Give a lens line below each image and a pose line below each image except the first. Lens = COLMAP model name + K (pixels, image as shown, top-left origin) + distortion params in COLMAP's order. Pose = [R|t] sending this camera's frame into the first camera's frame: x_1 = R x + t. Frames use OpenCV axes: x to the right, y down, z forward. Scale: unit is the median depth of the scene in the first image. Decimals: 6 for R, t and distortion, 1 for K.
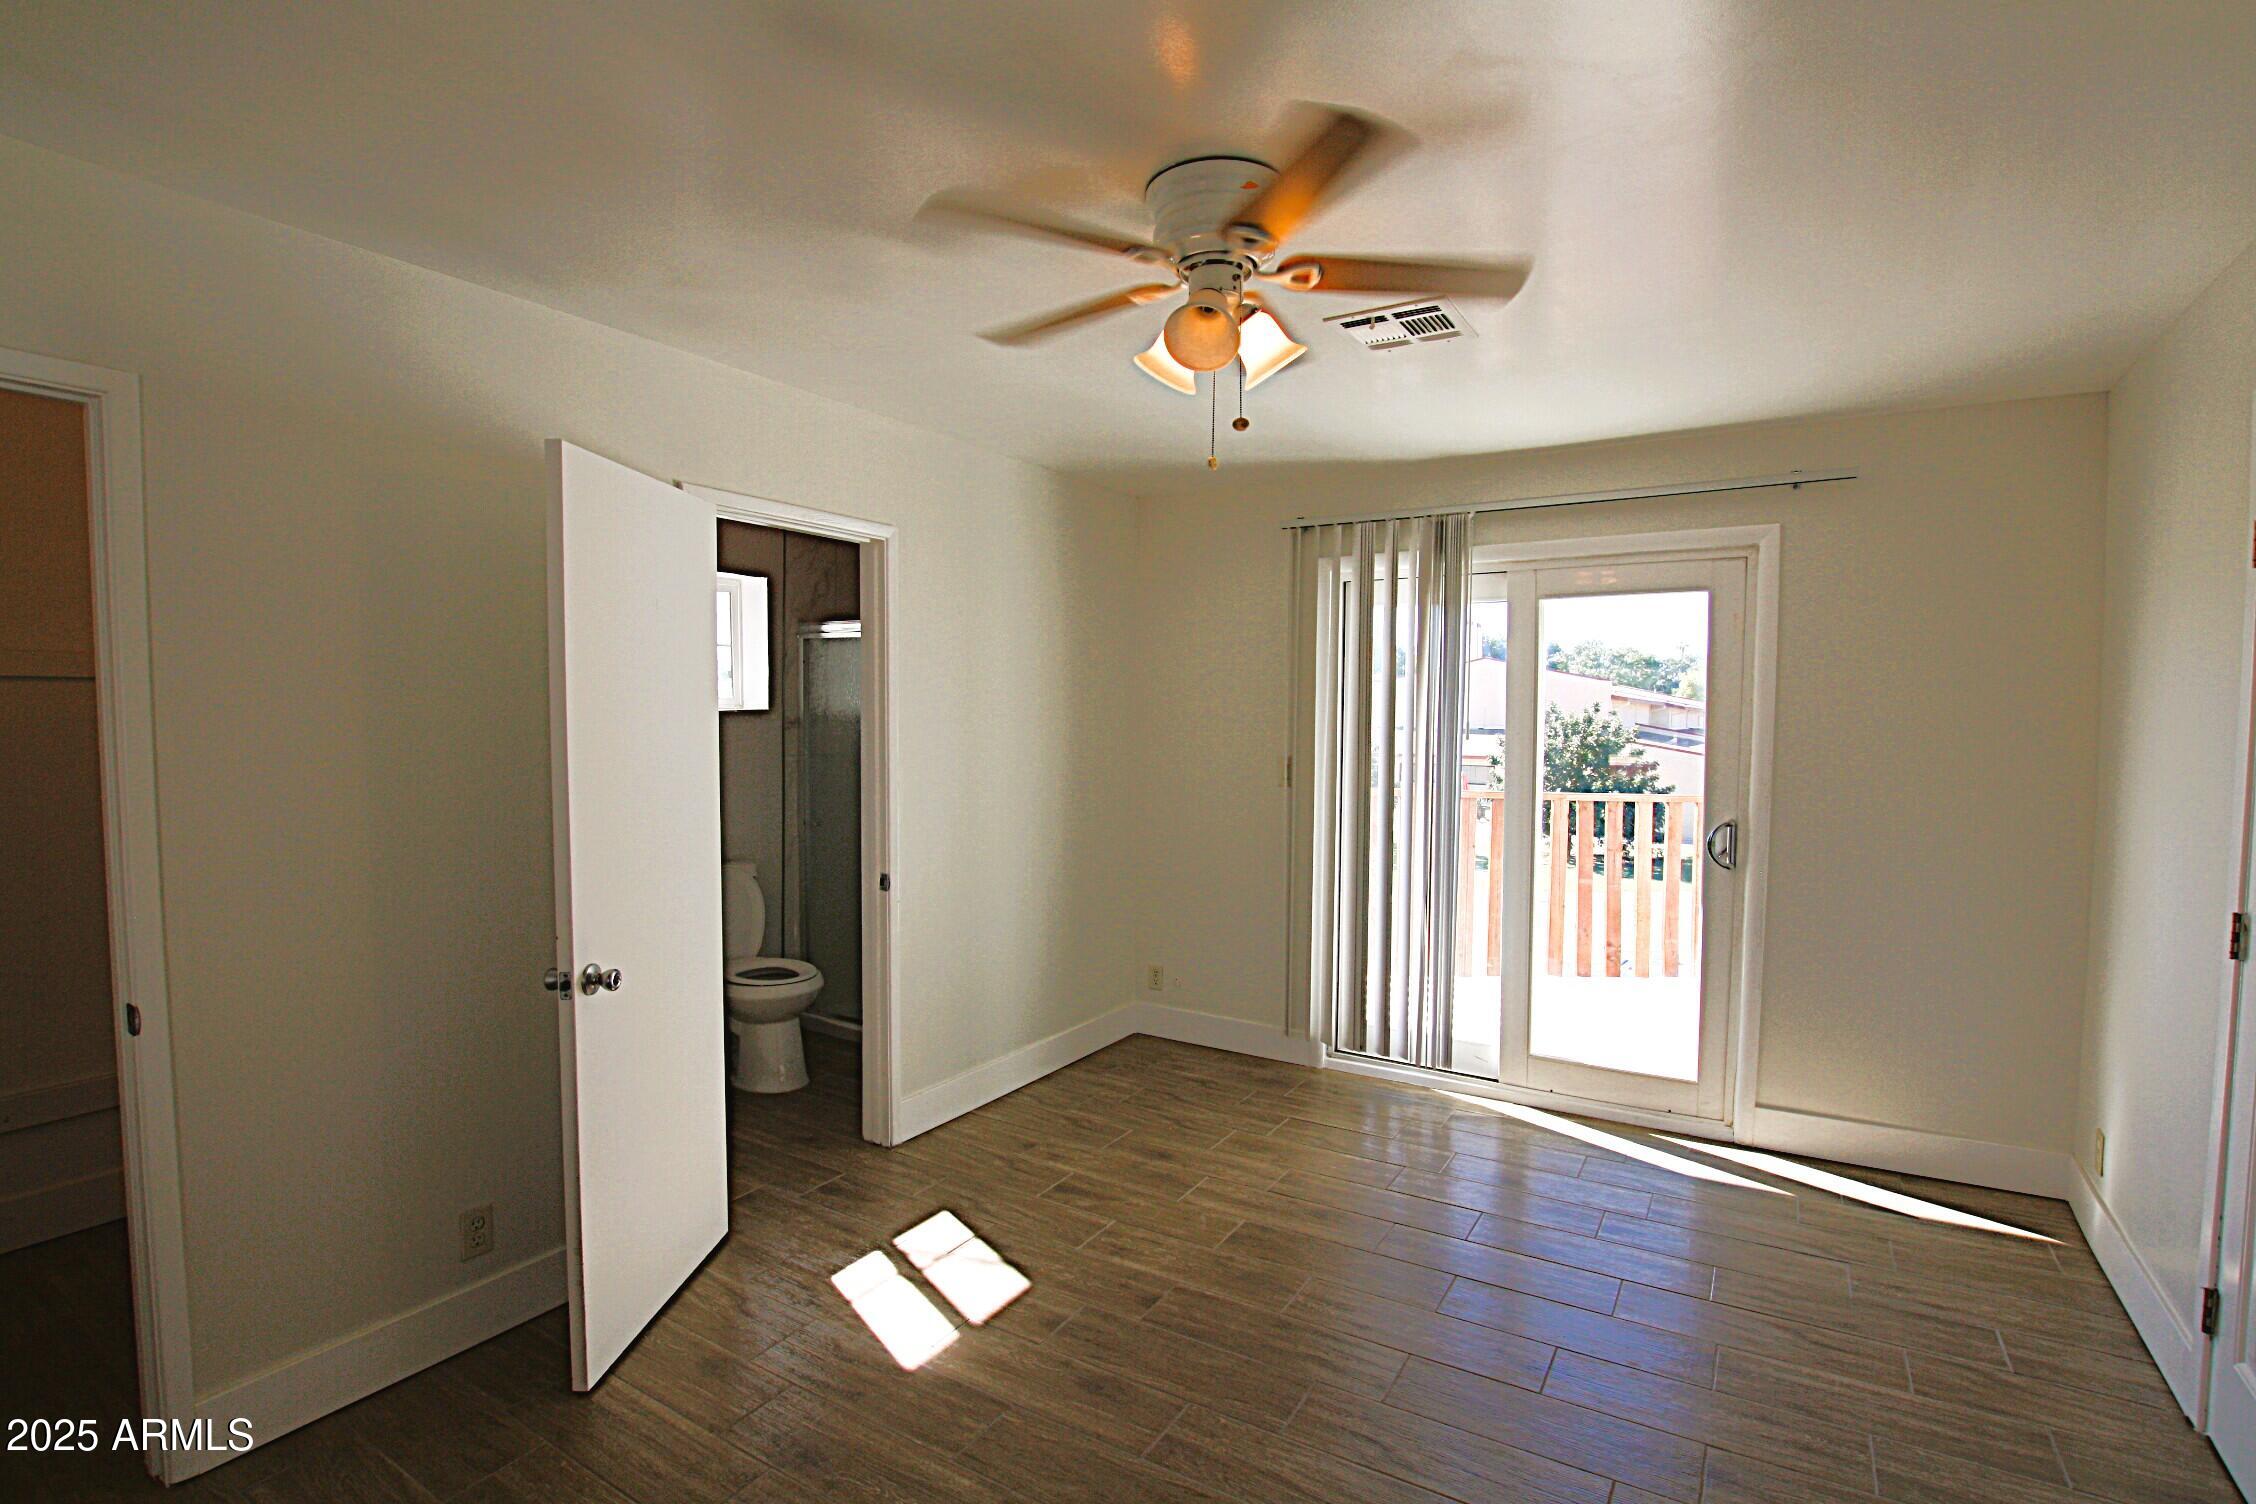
lens RADIAL K [[1056.3, 0, 1129.9], [0, 1056.3, 760.5], [0, 0, 1]] dist [-0.027372, -0.000570]
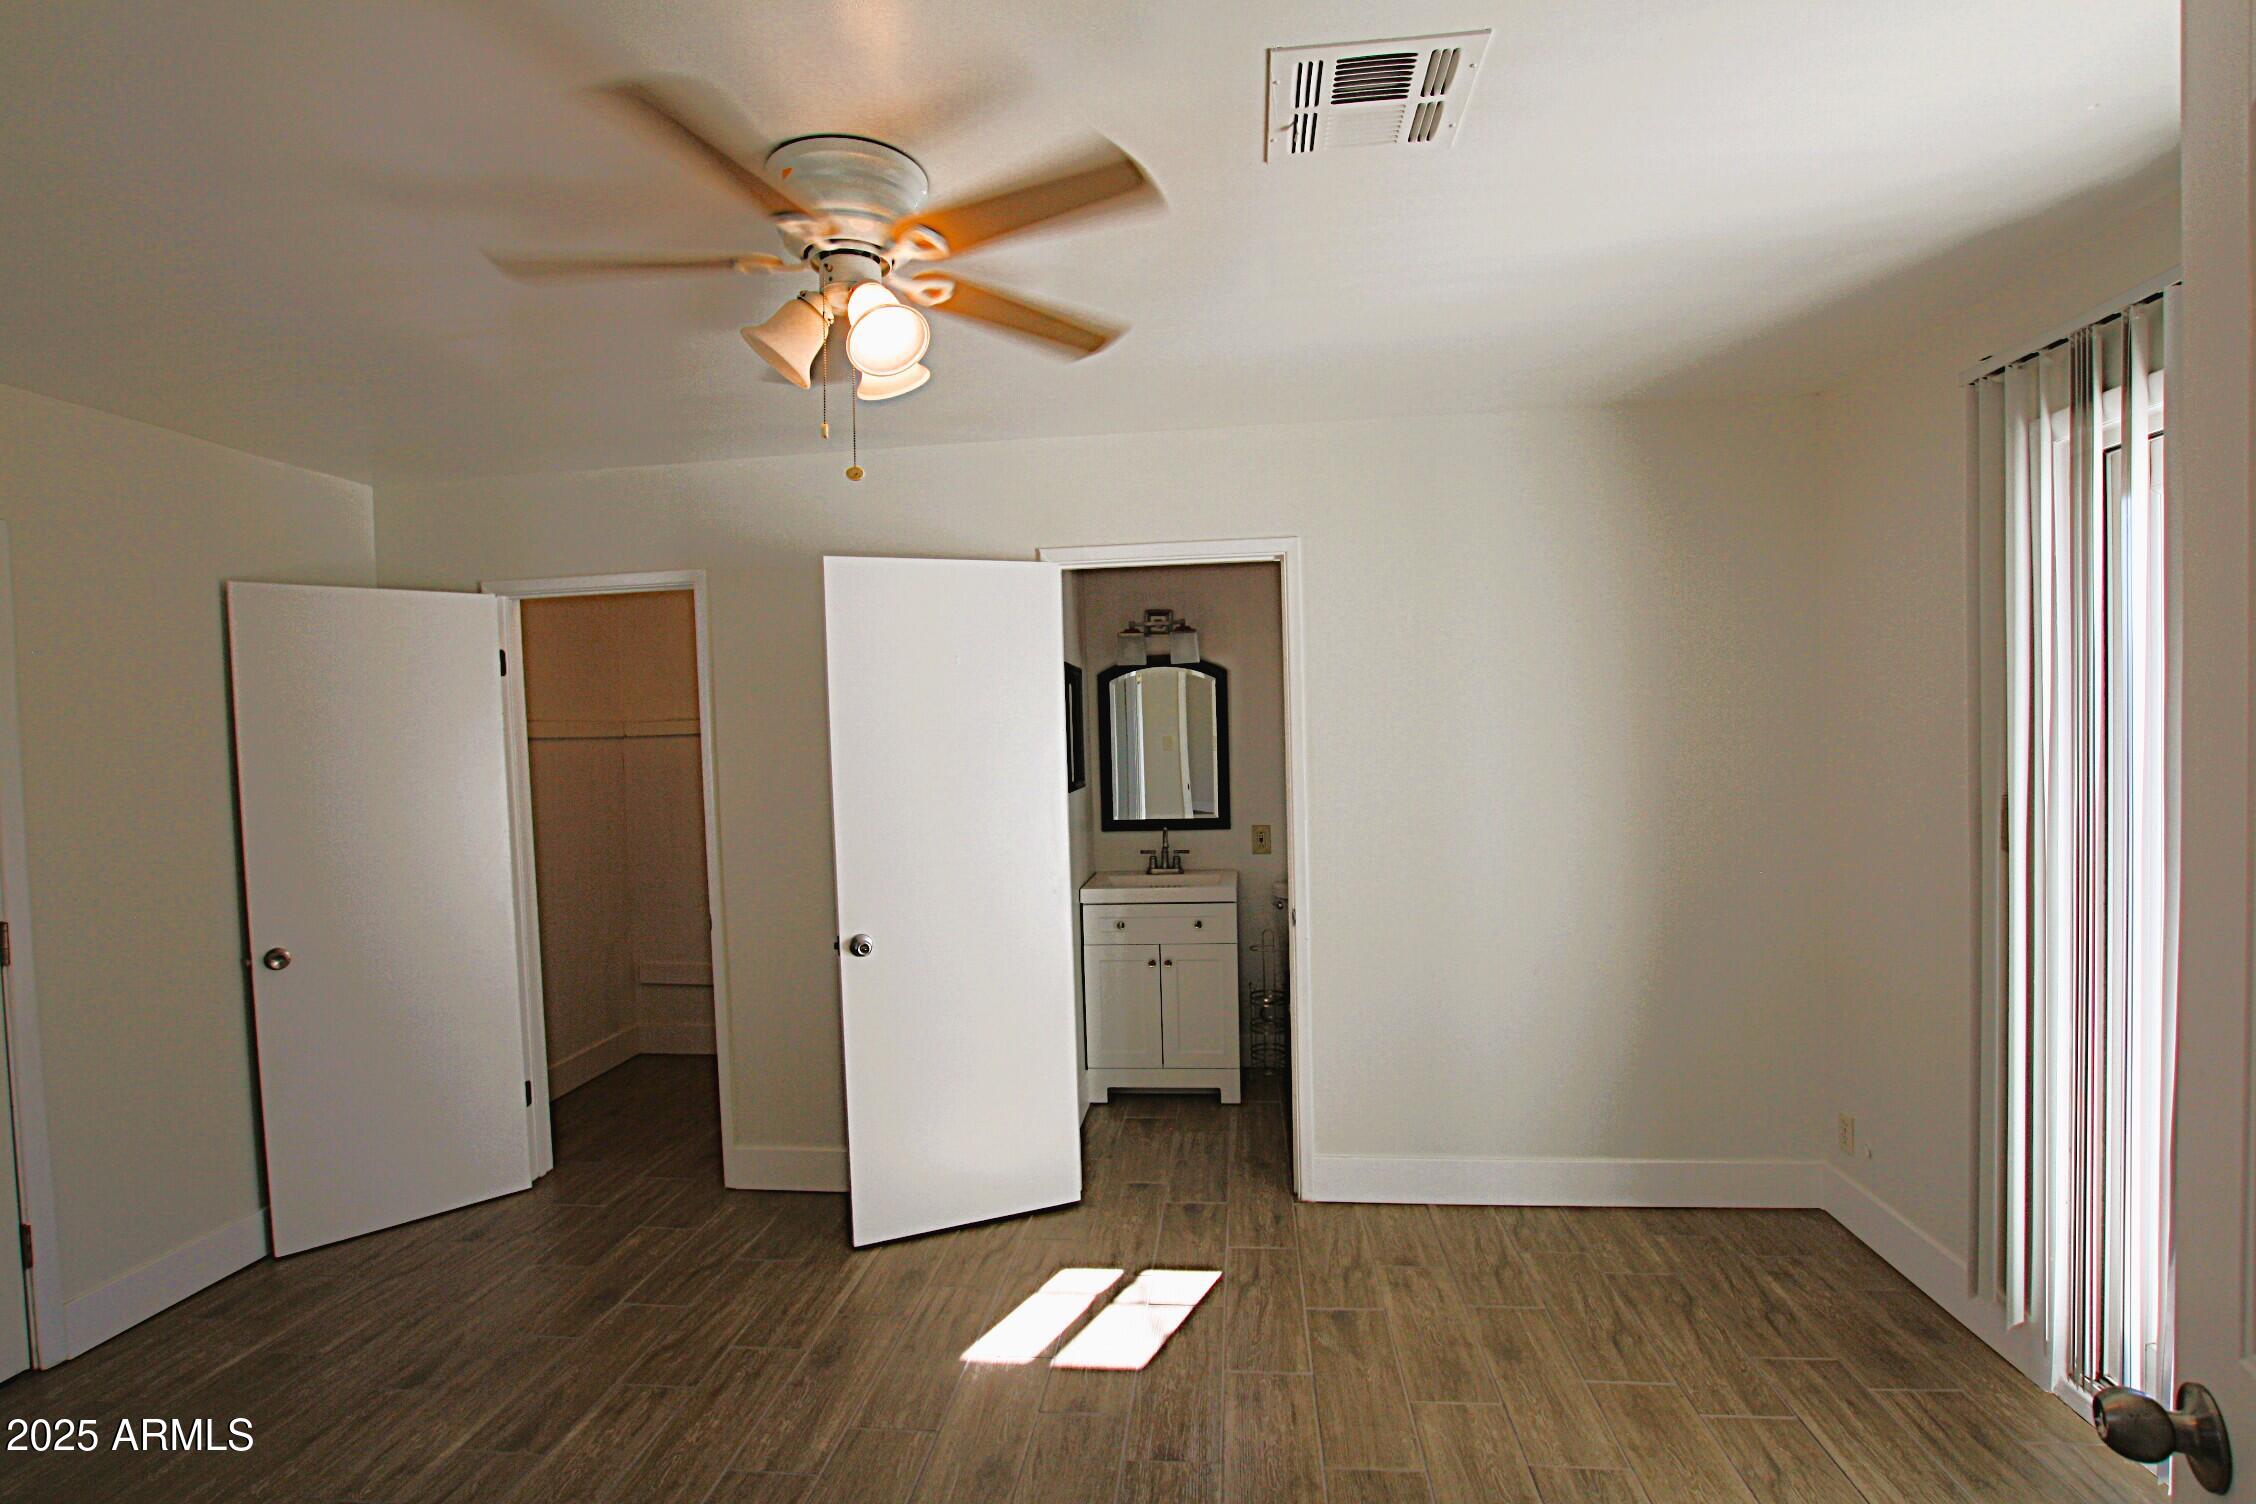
lens RADIAL K [[1056.3, 0, 1123.8], [0, 1056.3, 765.8], [0, 0, 1]] dist [-0.027372, -0.000570]
pose [[0.432051, 0.005660, -0.901831, 0.600964], [-0.009837, 0.999950, 0.001563, -0.020790], [0.901796, 0.008196, 0.432085, 0.496837]]
